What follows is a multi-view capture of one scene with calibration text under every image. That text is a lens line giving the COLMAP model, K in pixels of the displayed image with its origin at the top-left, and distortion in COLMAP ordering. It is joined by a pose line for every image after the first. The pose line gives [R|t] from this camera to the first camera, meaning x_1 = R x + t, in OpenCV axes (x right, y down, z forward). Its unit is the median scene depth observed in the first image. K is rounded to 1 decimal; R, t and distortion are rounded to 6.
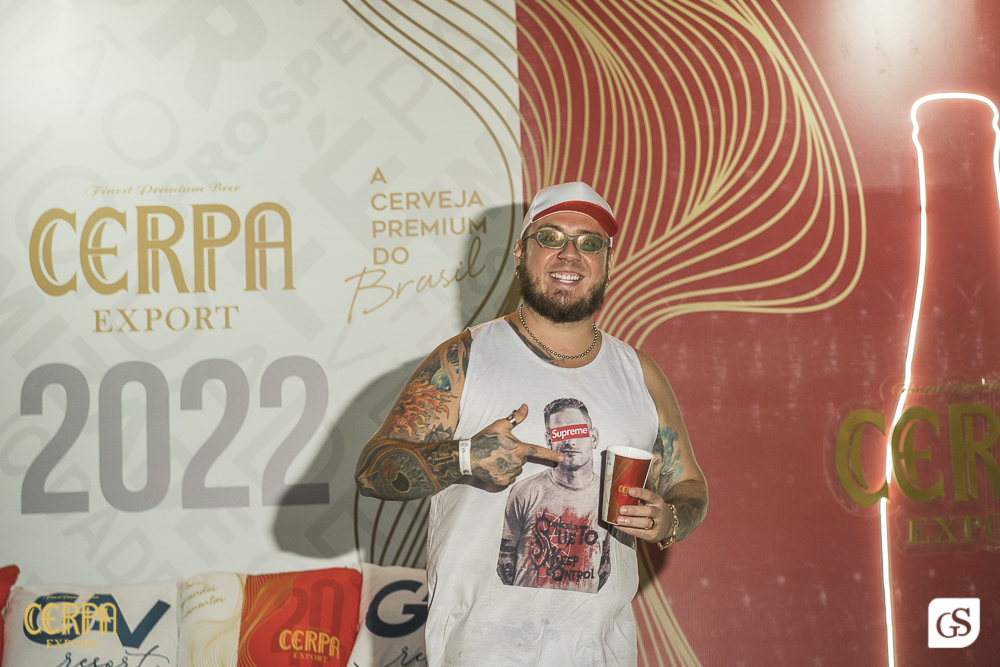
lens RADIAL K [[2490.6, 0, 487.1], [0, 2490.6, 321.6], [0, 0, 1]] dist [-0.038749, 0.000000]
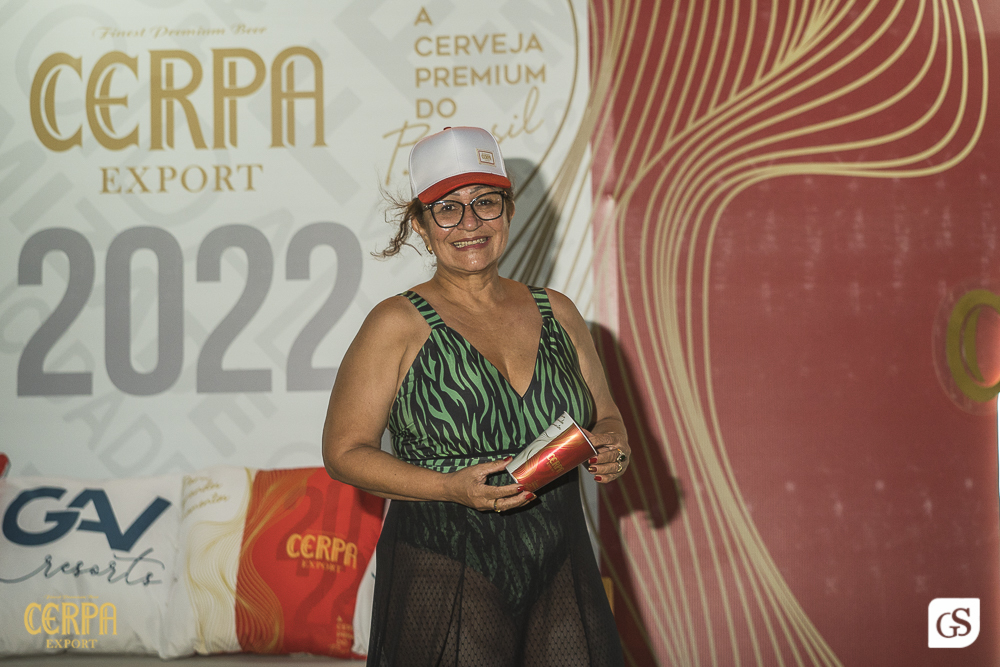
lens RADIAL K [[2490.6, 0, 490.7], [0, 2490.6, 325.9], [0, 0, 1]] dist [-0.038749, 0.000000]
pose [[0.996161, 0.012427, -0.086657, 0.057154], [-0.007996, 0.998651, 0.051298, 0.004976], [0.087177, -0.050408, 0.994917, 0.128476]]
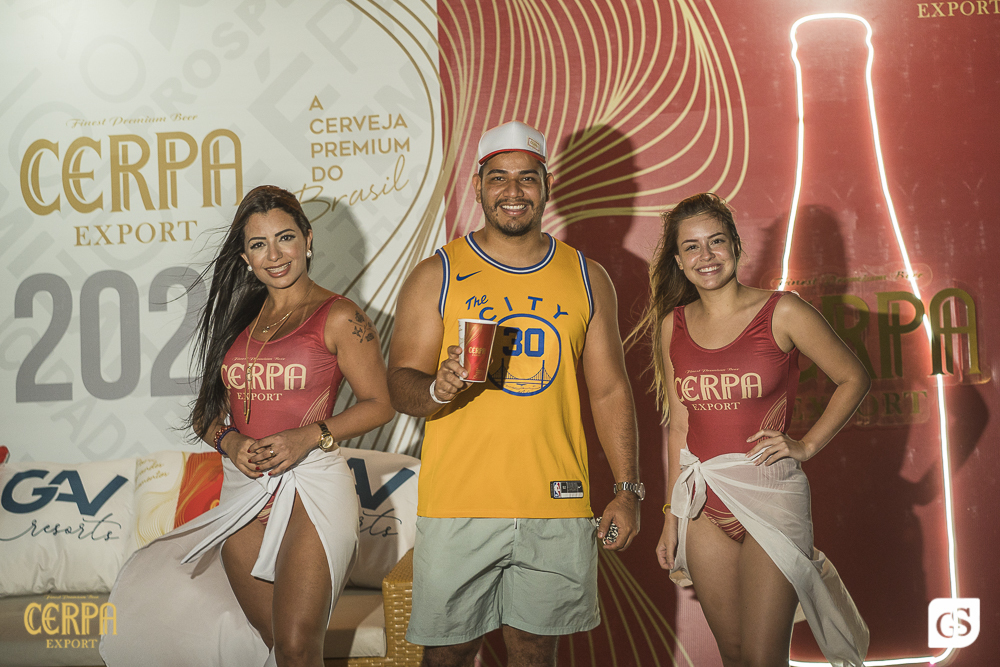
lens RADIAL K [[2490.6, 0, 512.8], [0, 2490.6, 357.8], [0, 0, 1]] dist [-0.038749, 0.000000]
pose [[0.991514, -0.013346, -0.129314, 0.192402], [0.021810, 0.997695, 0.064259, -0.013583], [0.128158, -0.066534, 0.989519, -0.124305]]
